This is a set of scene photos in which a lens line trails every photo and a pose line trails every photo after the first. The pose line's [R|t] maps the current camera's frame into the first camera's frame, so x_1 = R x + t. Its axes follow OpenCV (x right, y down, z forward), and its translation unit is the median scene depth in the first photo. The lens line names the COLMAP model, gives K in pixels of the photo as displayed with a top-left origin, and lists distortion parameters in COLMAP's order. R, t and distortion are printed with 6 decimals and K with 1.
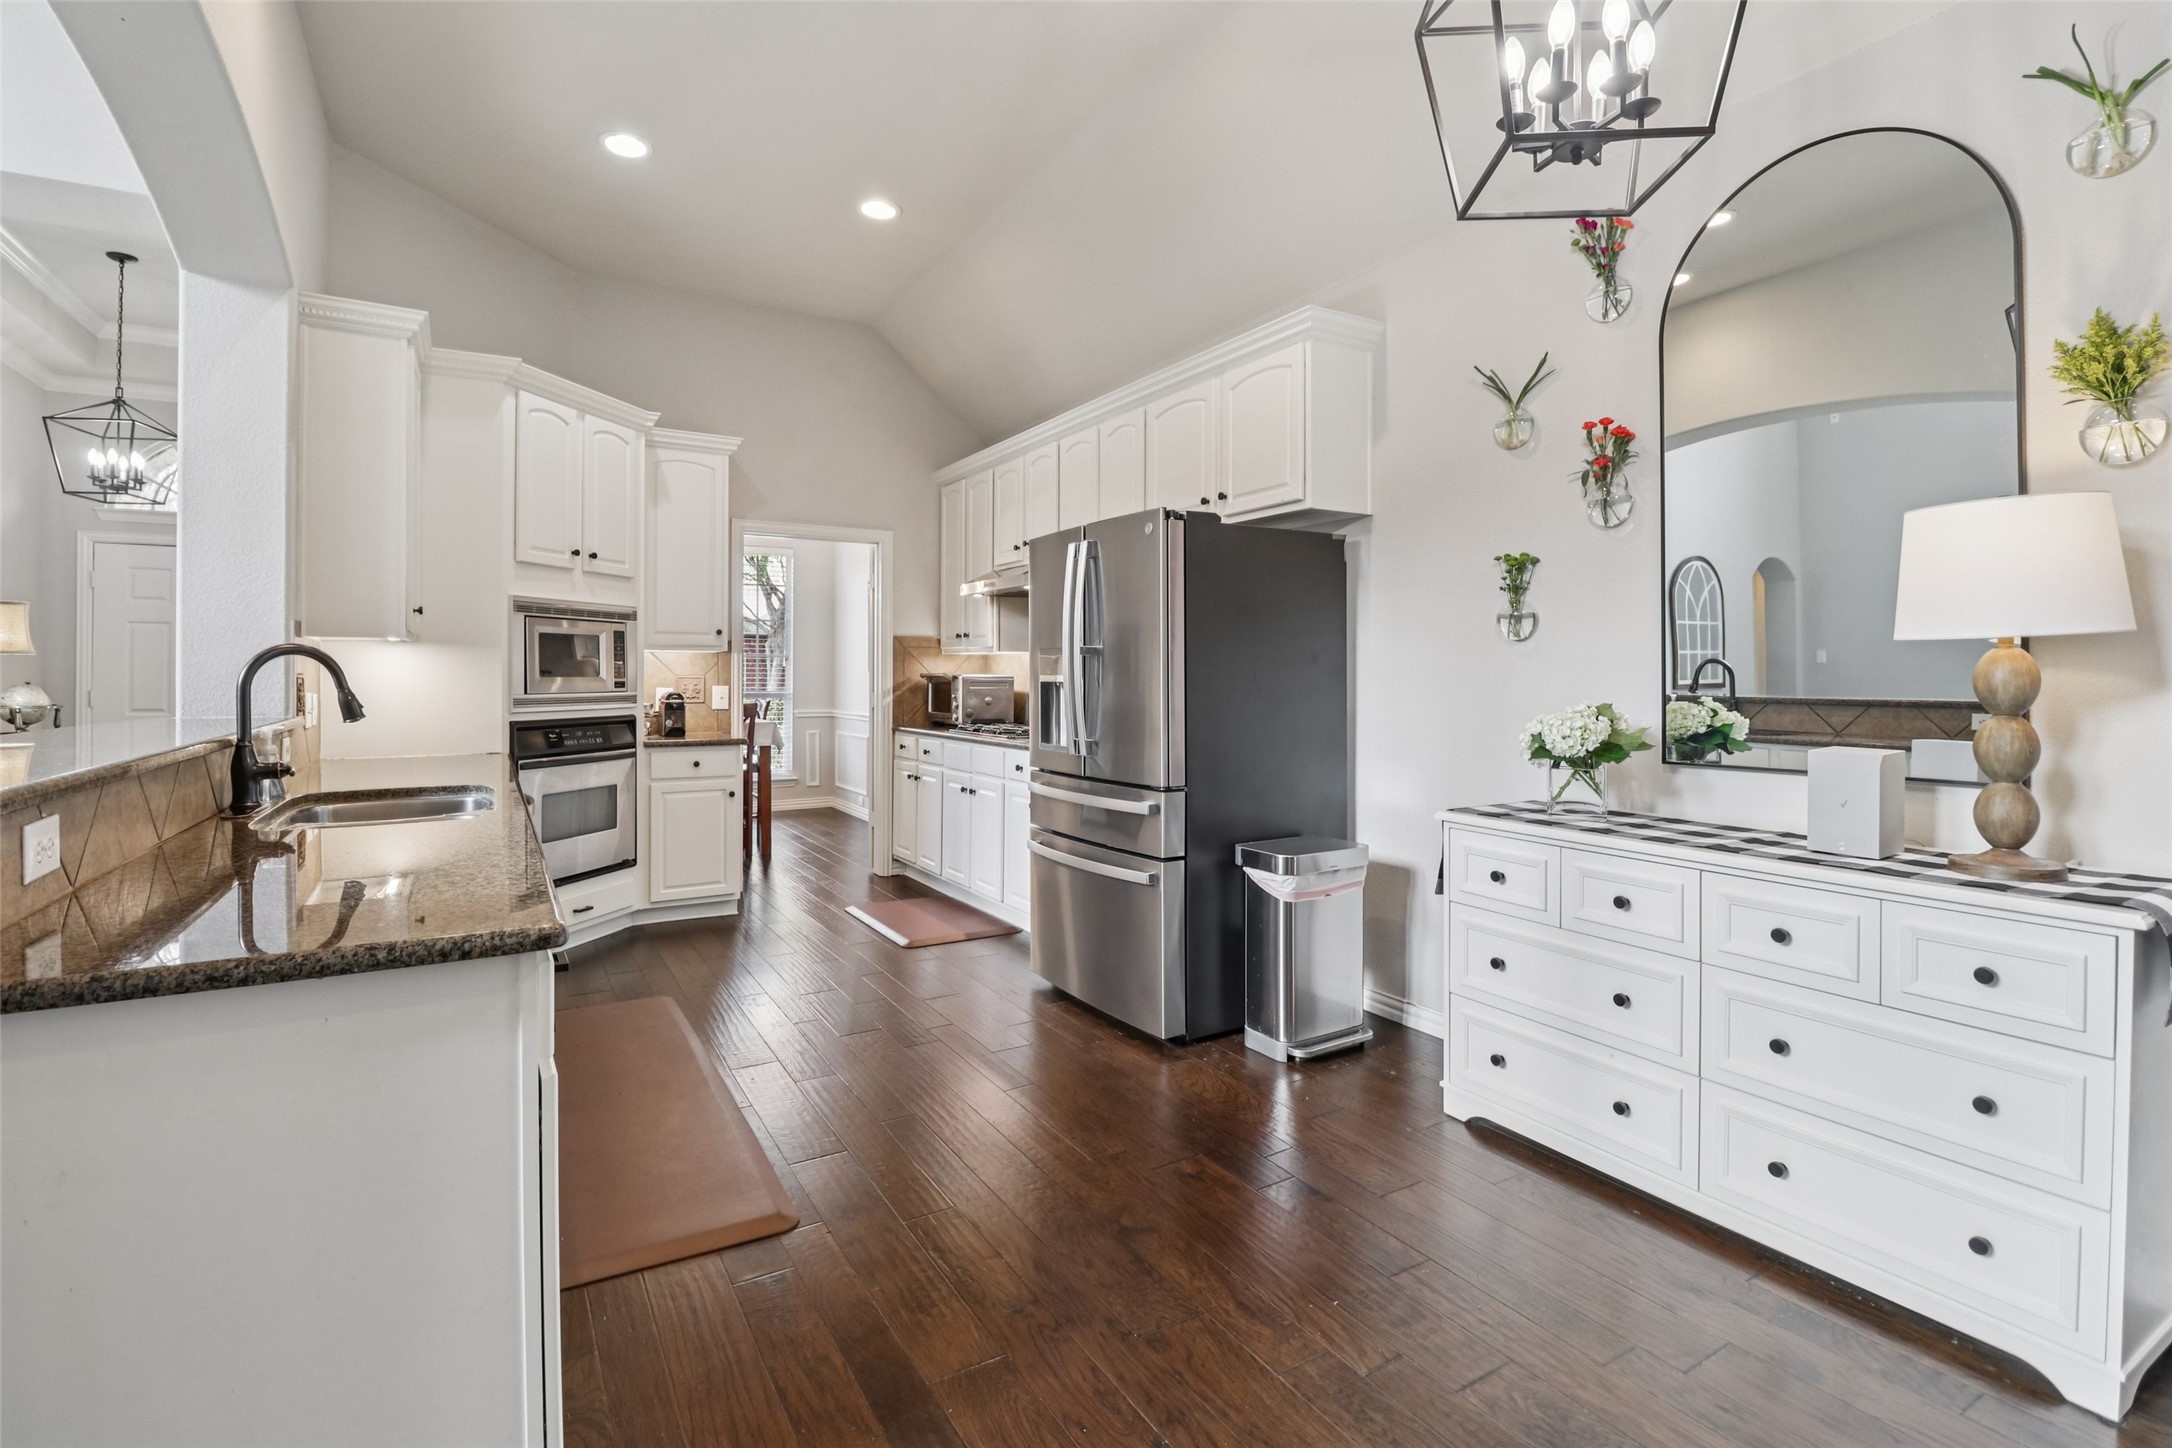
lens RADIAL K [[1004.7, 0, 1077.6], [0, 1004.7, 674.8], [0, 0, 1]] dist [-0.001782, -0.010913]
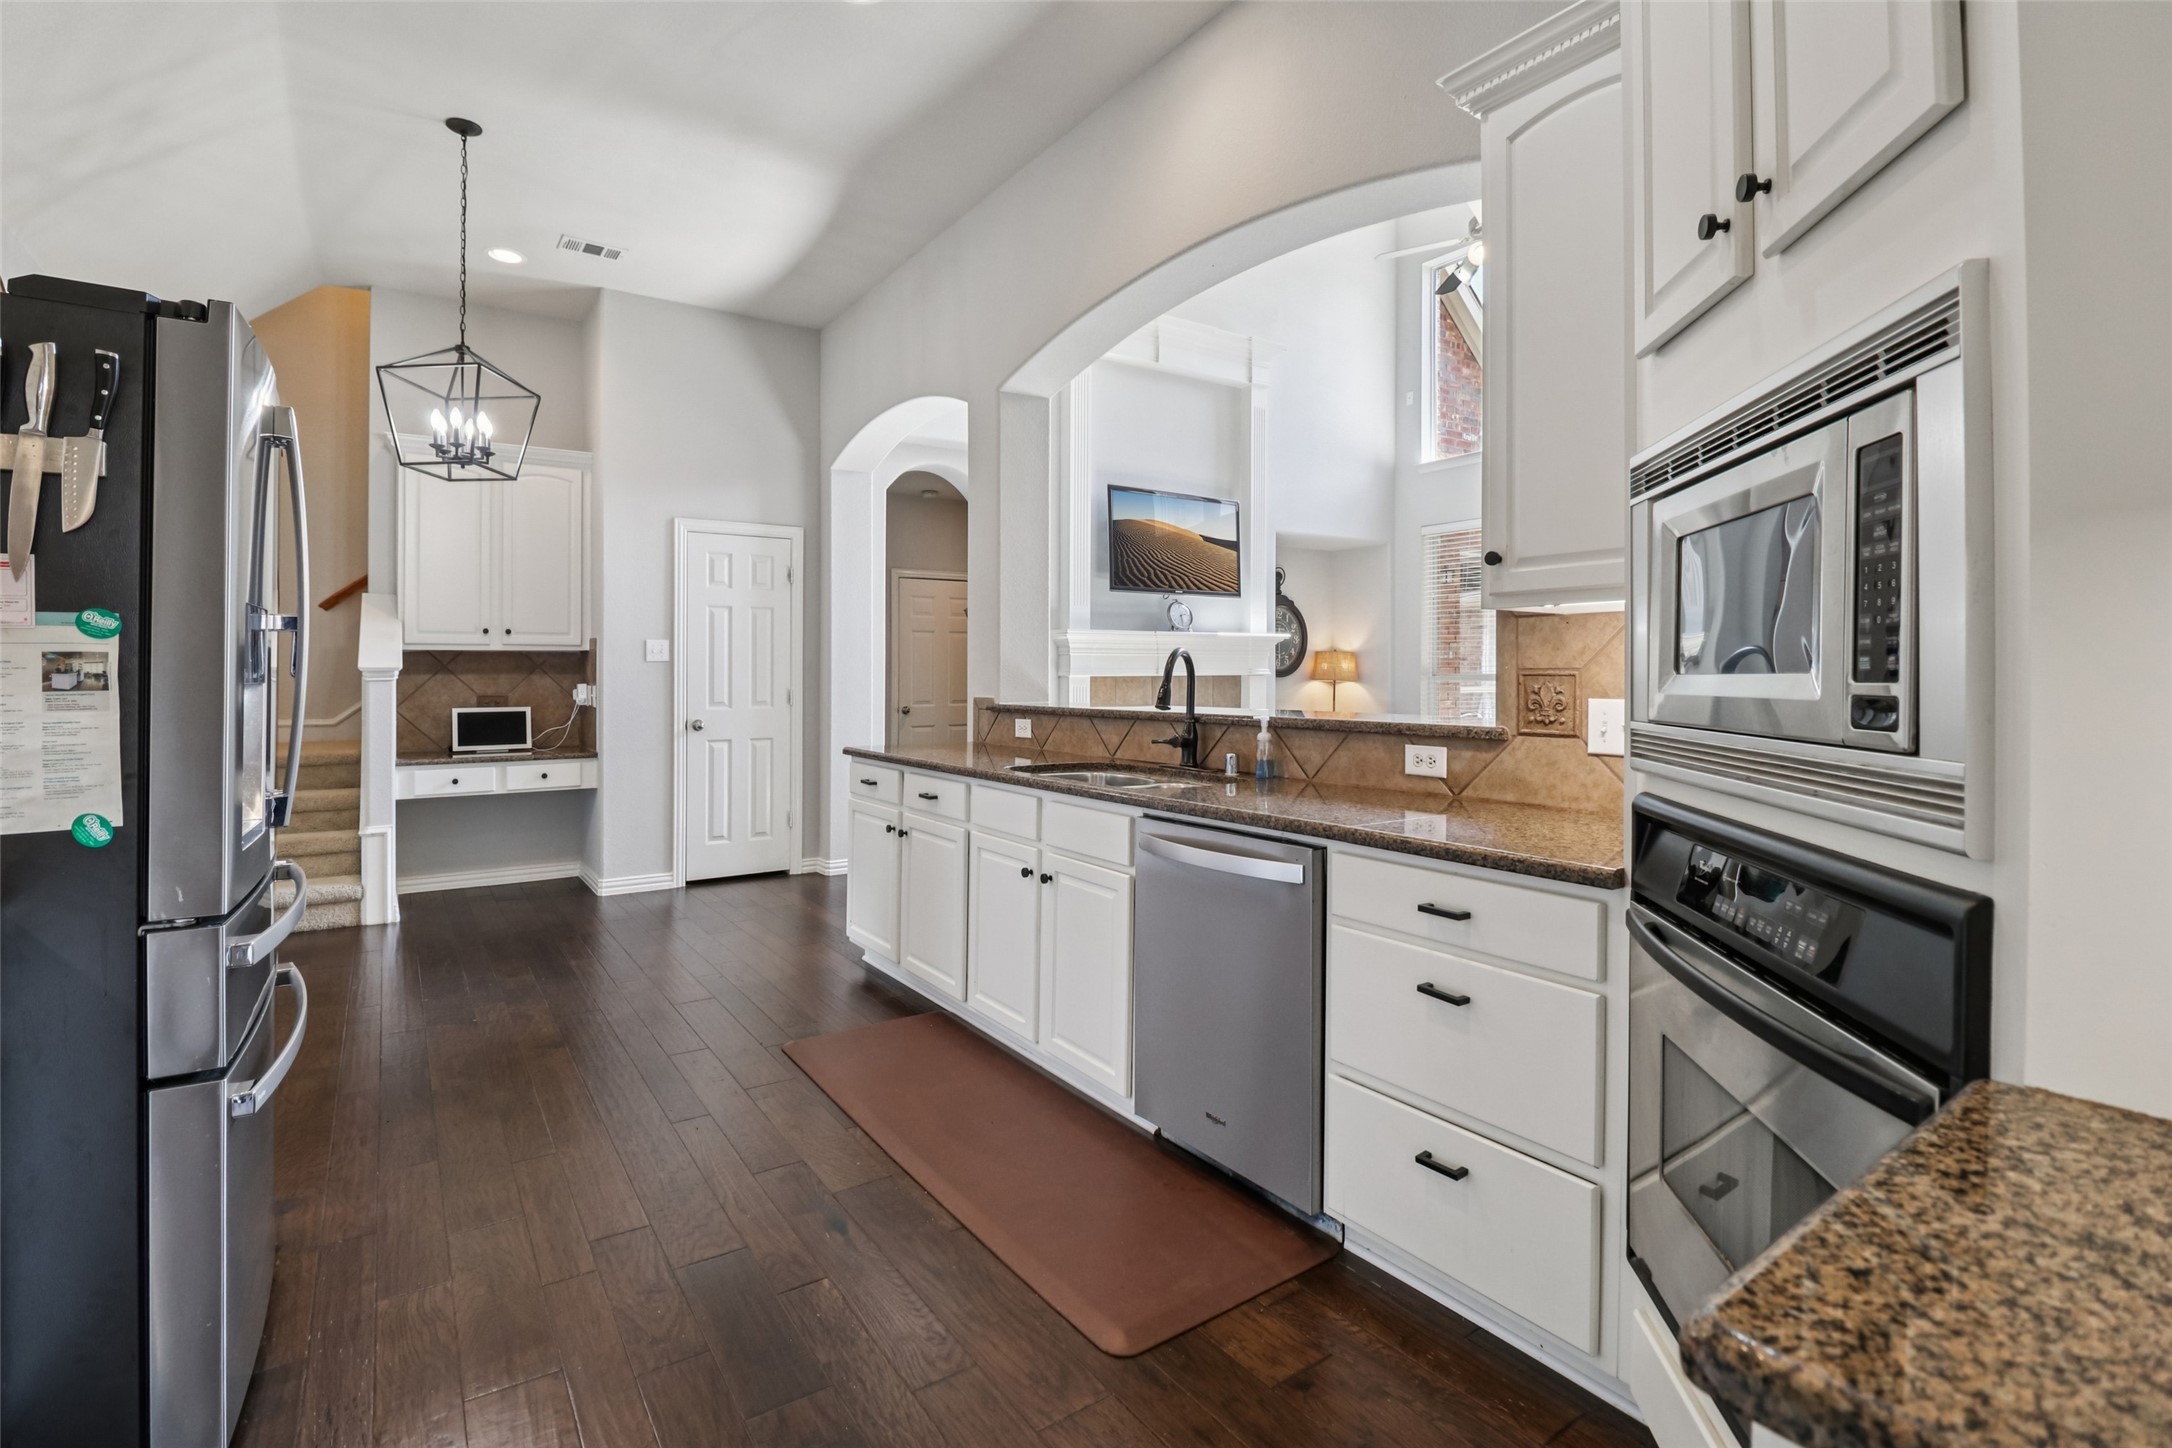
lens RADIAL K [[1004.7, 0, 1063.4], [0, 1004.7, 675.0], [0, 0, 1]] dist [-0.001782, -0.010913]
pose [[-0.997691, -0.001607, -0.067895, -0.314980], [-0.001646, 0.999999, 0.000516, 0.002147], [0.067894, 0.000626, -0.997692, 1.351962]]
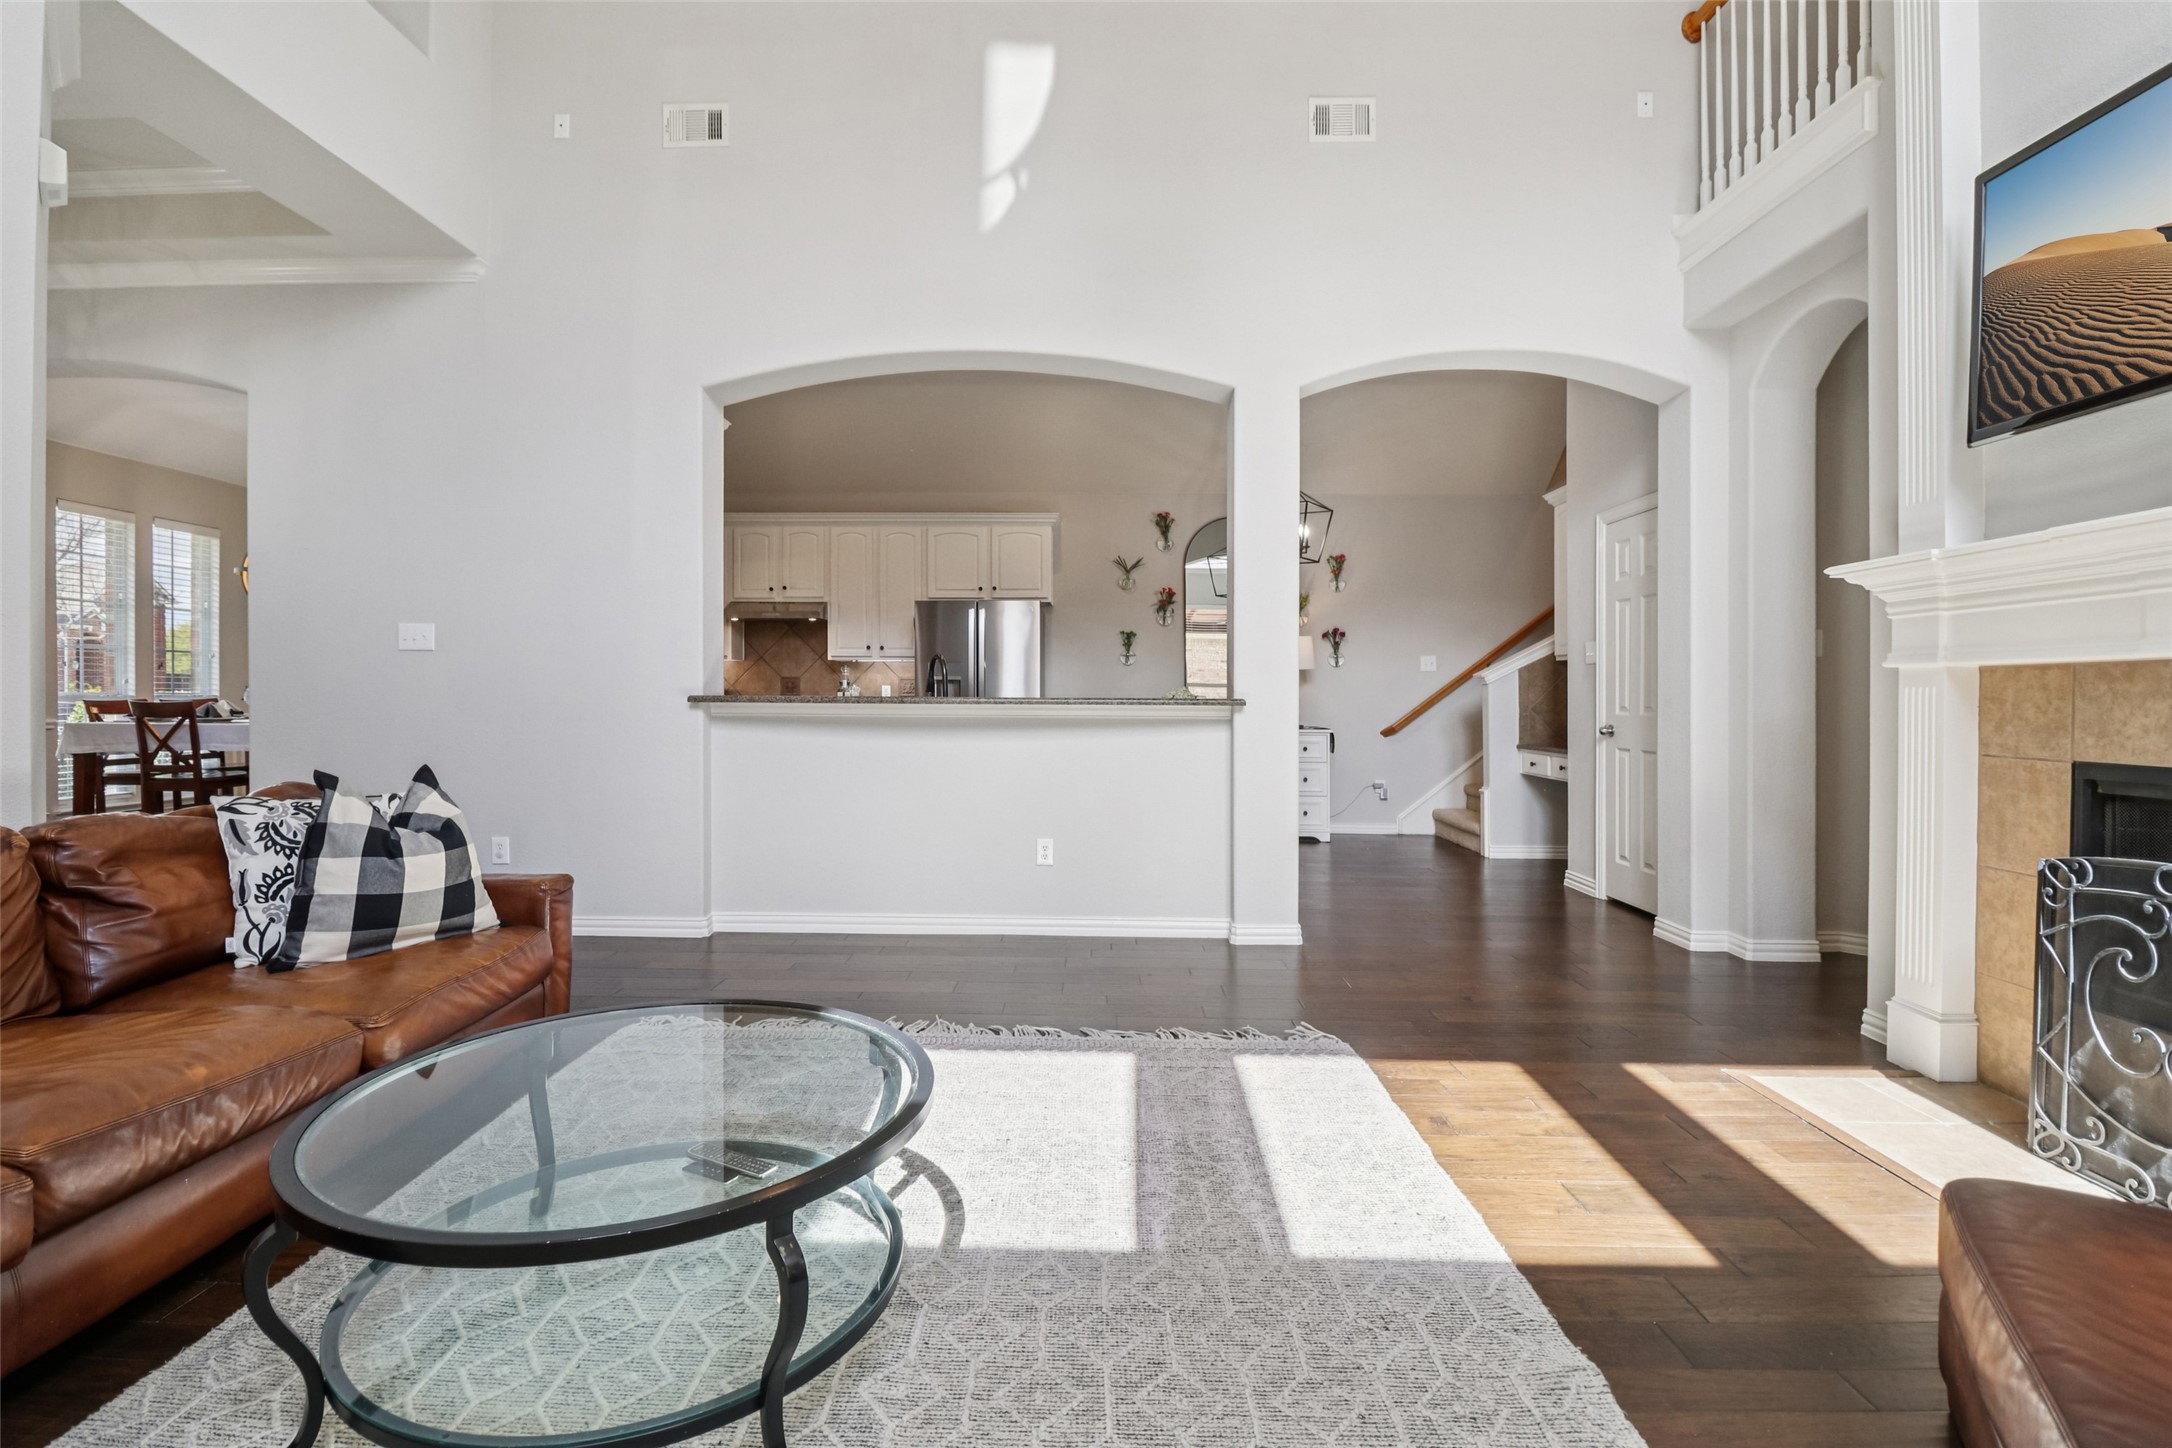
lens RADIAL K [[1004.7, 0, 1064.1], [0, 1004.7, 704.8], [0, 0, 1]] dist [-0.001782, -0.010913]
pose [[0.531746, -0.006424, 0.846880, -1.382873], [-0.006558, 0.999910, 0.011703, 0.027895], [-0.846879, -0.011777, 0.531656, -0.170728]]
